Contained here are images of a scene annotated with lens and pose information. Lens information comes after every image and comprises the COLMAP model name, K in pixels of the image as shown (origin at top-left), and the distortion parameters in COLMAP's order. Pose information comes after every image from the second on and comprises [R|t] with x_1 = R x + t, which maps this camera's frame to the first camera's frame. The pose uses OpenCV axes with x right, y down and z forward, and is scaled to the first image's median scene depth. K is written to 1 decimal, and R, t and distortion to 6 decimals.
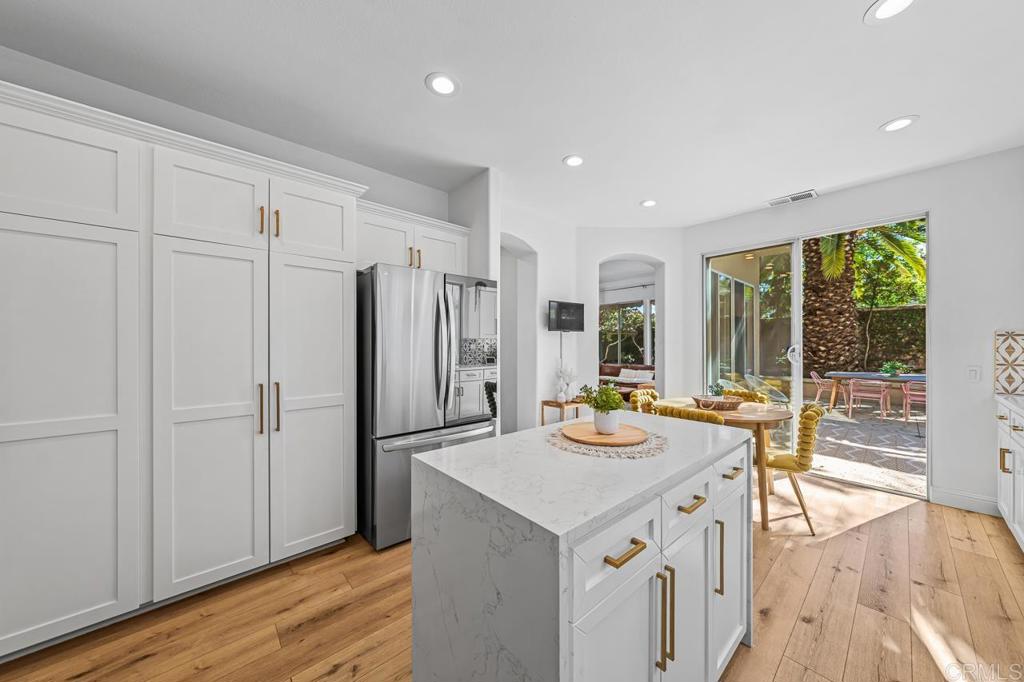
lens RADIAL K [[353.2, 0, 531.5], [0, 353.2, 343.9], [0, 0, 1]] dist [-0.000223, 0.000005]
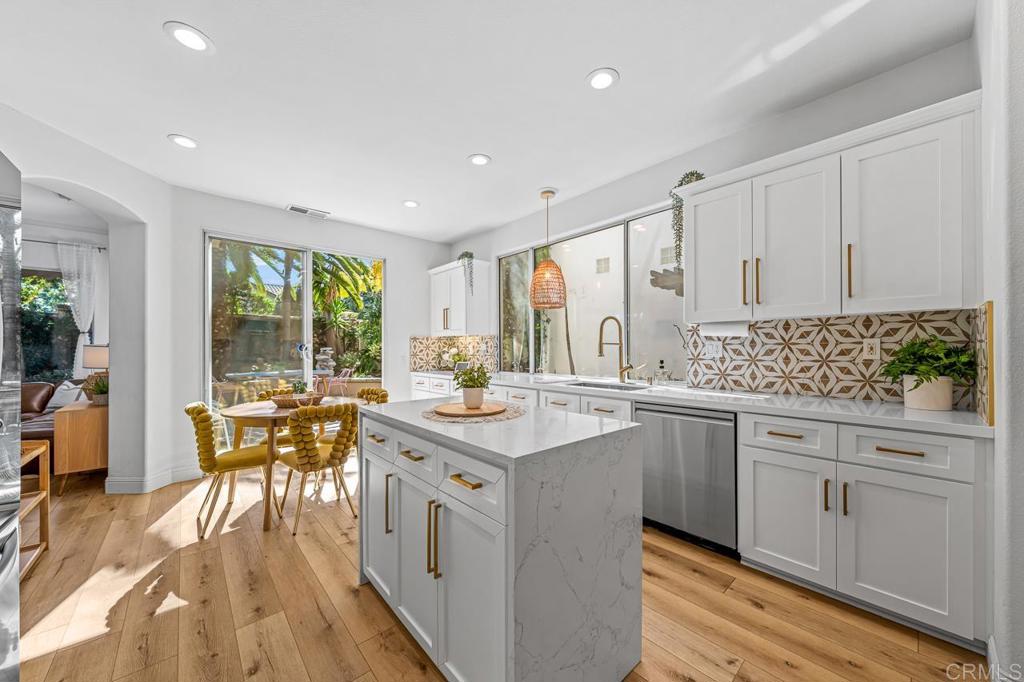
lens RADIAL K [[369.5, 0, 511.8], [0, 369.5, 349.8], [0, 0, 1]] dist [-0.009906, 0.000338]
pose [[0.023900, -0.001433, 0.999713, -0.154085], [0.002476, 0.999996, 0.001374, 0.008823], [-0.999711, 0.002443, 0.023904, 0.128010]]
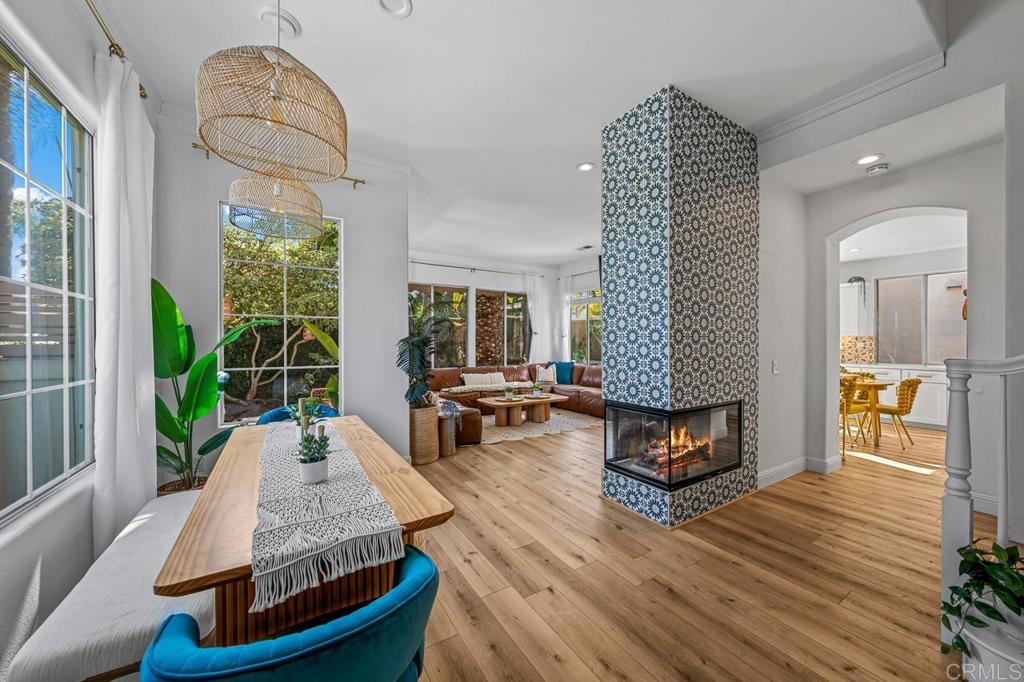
lens RADIAL K [[356.1, 0, 518.4], [0, 356.1, 340.7], [0, 0, 1]] dist [0.001802, 0.000095]
pose [[0.165267, 0.002853, 0.986245, -0.424653], [-0.001195, 0.999996, -0.002692, 0.000844], [-0.986248, -0.000734, 0.165269, 0.706049]]
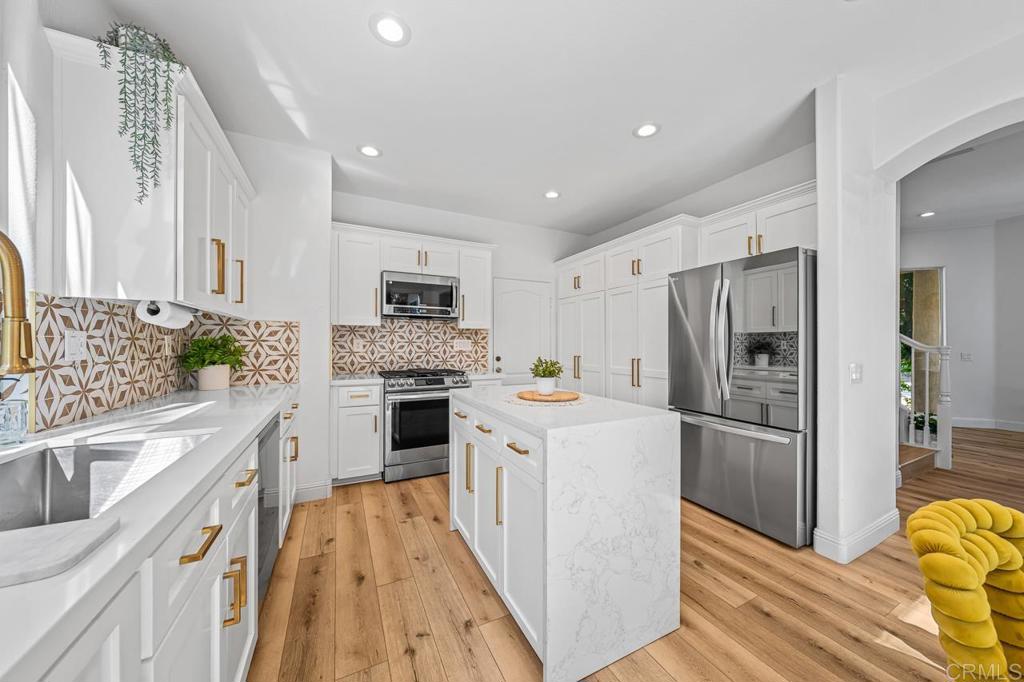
lens RADIAL K [[350.9, 0, 517.0], [0, 350.9, 342.5], [0, 0, 1]] dist [-0.000938, -0.000202]
pose [[-0.268538, -0.006288, -0.963249, 0.223983], [0.001188, 0.999976, -0.006859, 0.009019], [0.963268, -0.002987, -0.268524, 0.190110]]
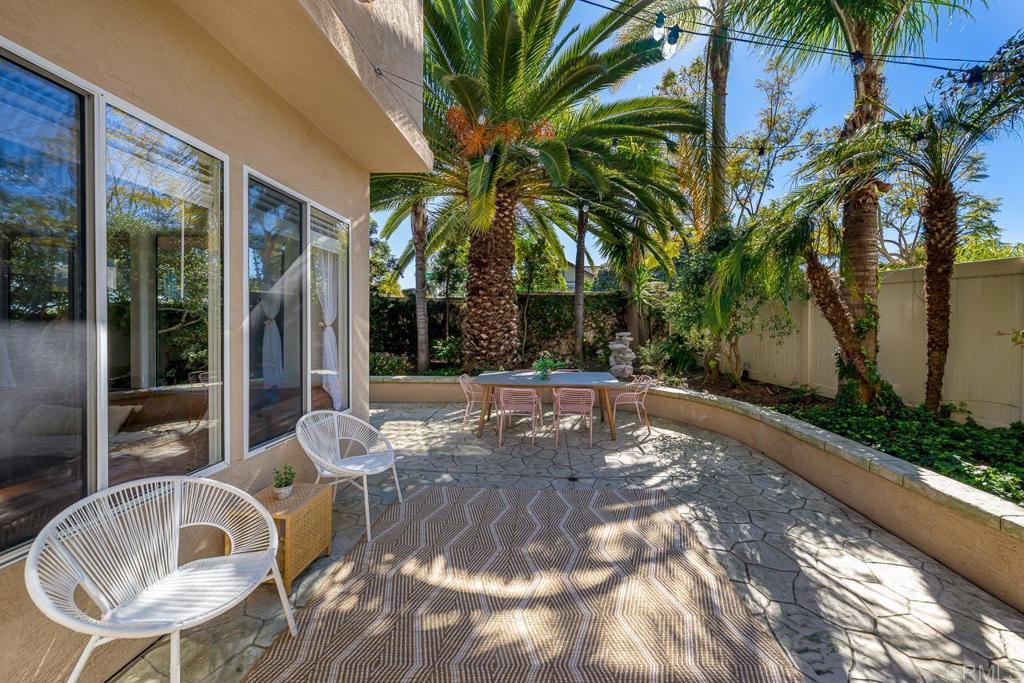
lens RADIAL K [[350.9, 0, 546.7], [0, 350.9, 328.0], [0, 0, 1]] dist [-0.000938, -0.000202]
pose [[0.688917, -0.003598, 0.724832, 0.335835], [-0.008680, 0.999875, 0.013213, -0.018501], [-0.724789, -0.015394, 0.688799, 0.336375]]
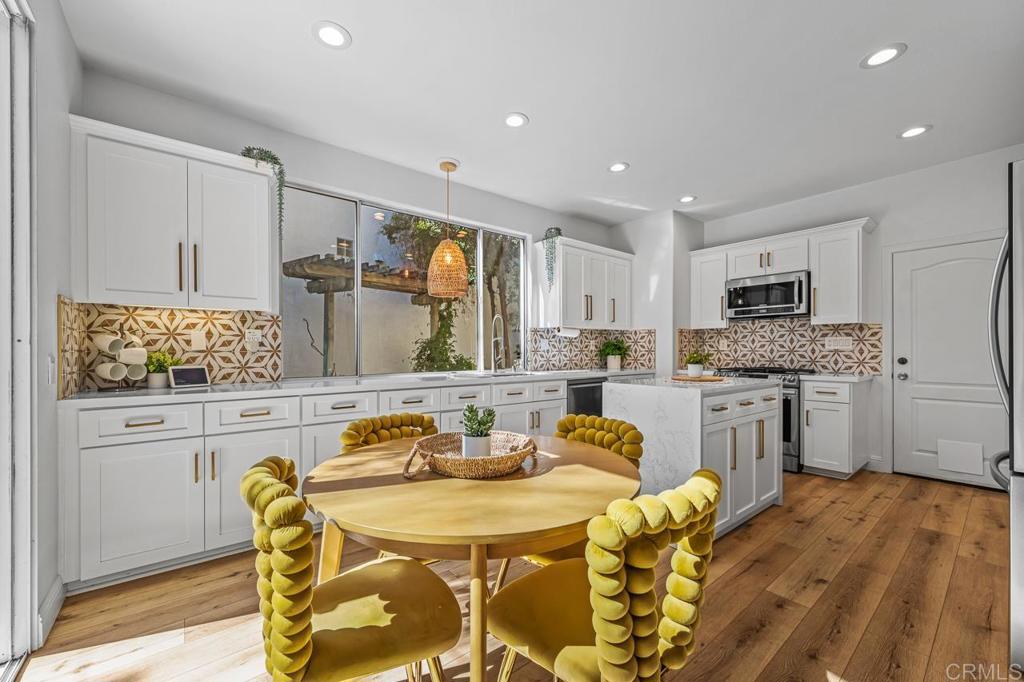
lens RADIAL K [[412.7, 0, 513.6], [0, 412.7, 349.3], [0, 0, 1]] dist [0.003355, -0.000176]
pose [[-0.998341, 0.001722, 0.057549, 0.142899], [0.001417, 0.999985, -0.005347, 0.017524], [-0.057558, -0.005256, -0.998328, 0.466896]]
